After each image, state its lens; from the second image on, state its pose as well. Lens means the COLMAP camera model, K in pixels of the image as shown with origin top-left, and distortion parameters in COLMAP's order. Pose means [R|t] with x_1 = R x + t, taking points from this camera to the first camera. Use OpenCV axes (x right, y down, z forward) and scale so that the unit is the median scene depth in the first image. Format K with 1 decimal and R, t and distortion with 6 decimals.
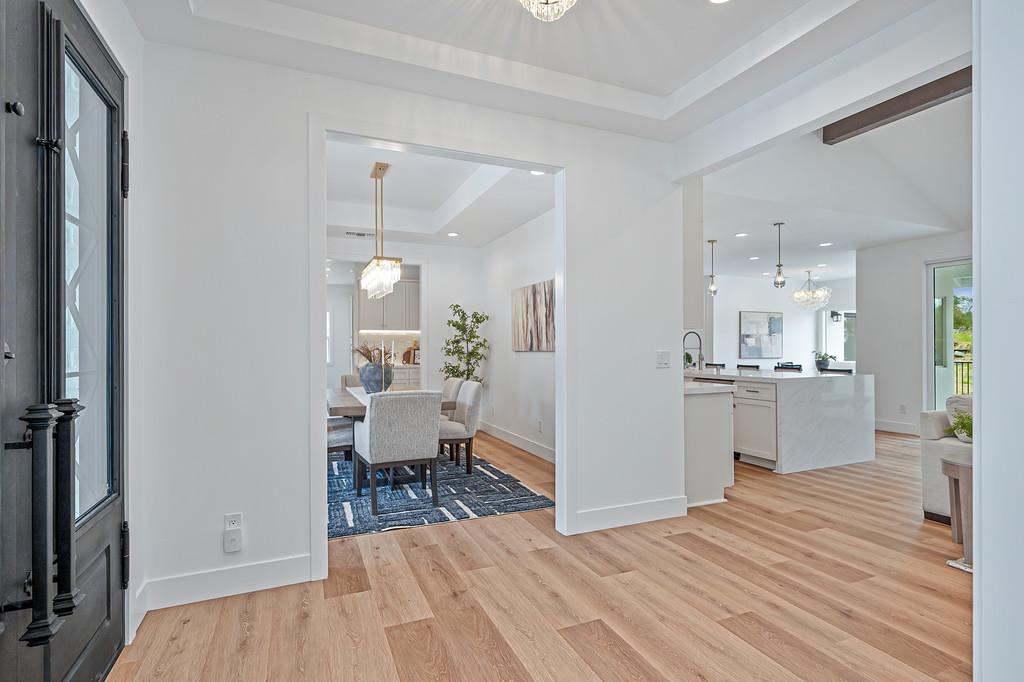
lens RADIAL K [[498.1, 0, 511.7], [0, 498.1, 345.2], [0, 0, 1]] dist [-0.004757, 0.000800]
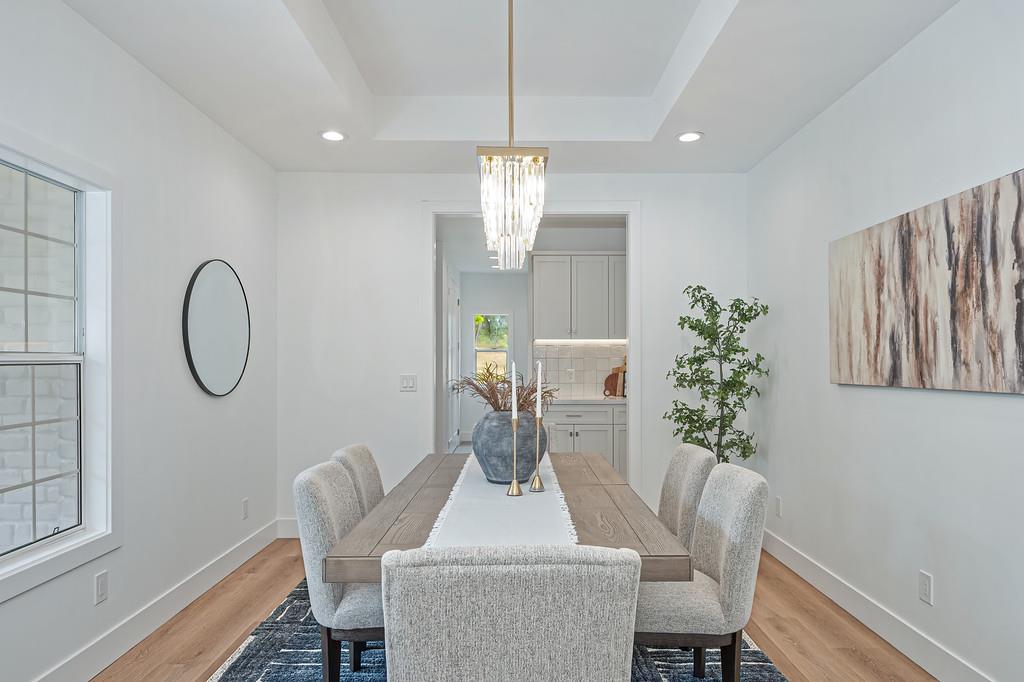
lens RADIAL K [[636.3, 0, 514.2], [0, 636.3, 357.6], [0, 0, 1]] dist [-0.003675, 0.001277]
pose [[0.922844, -0.001451, -0.385170, -0.054770], [0.000566, 0.999997, -0.002411, -0.012656], [0.385172, 0.002007, 0.922842, 0.529992]]
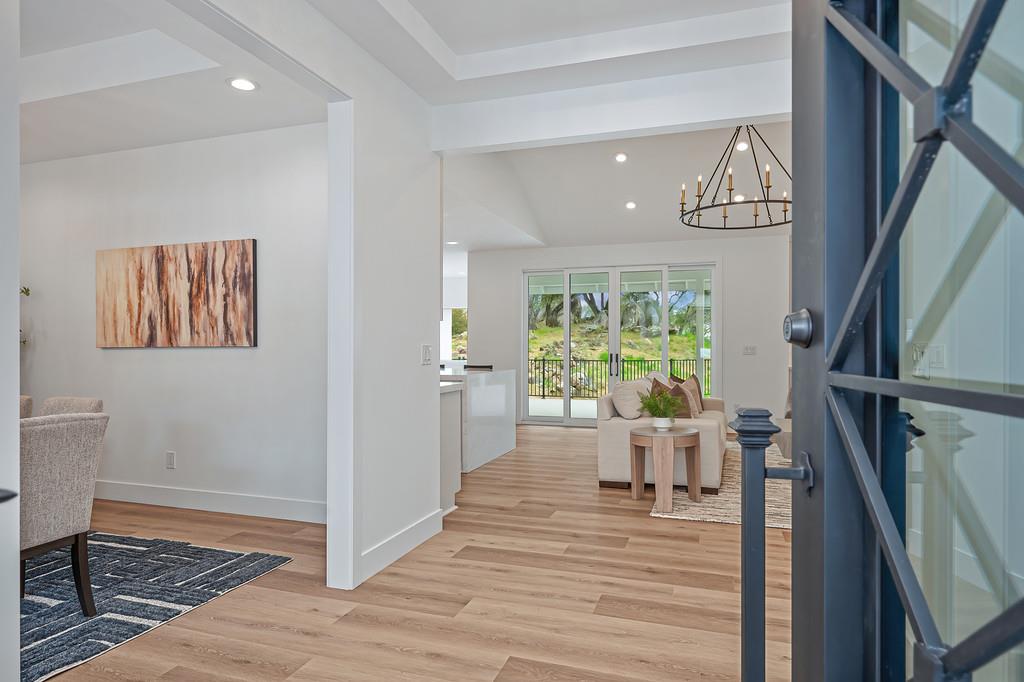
lens RADIAL K [[597.0, 0, 516.2], [0, 597.0, 343.0], [0, 0, 1]] dist [-0.002746, -0.000629]
pose [[0.670087, 0.006689, 0.742252, -0.275455], [-0.004043, 0.999977, -0.005361, 0.010702], [-0.742271, 0.000592, 0.670099, 0.149711]]
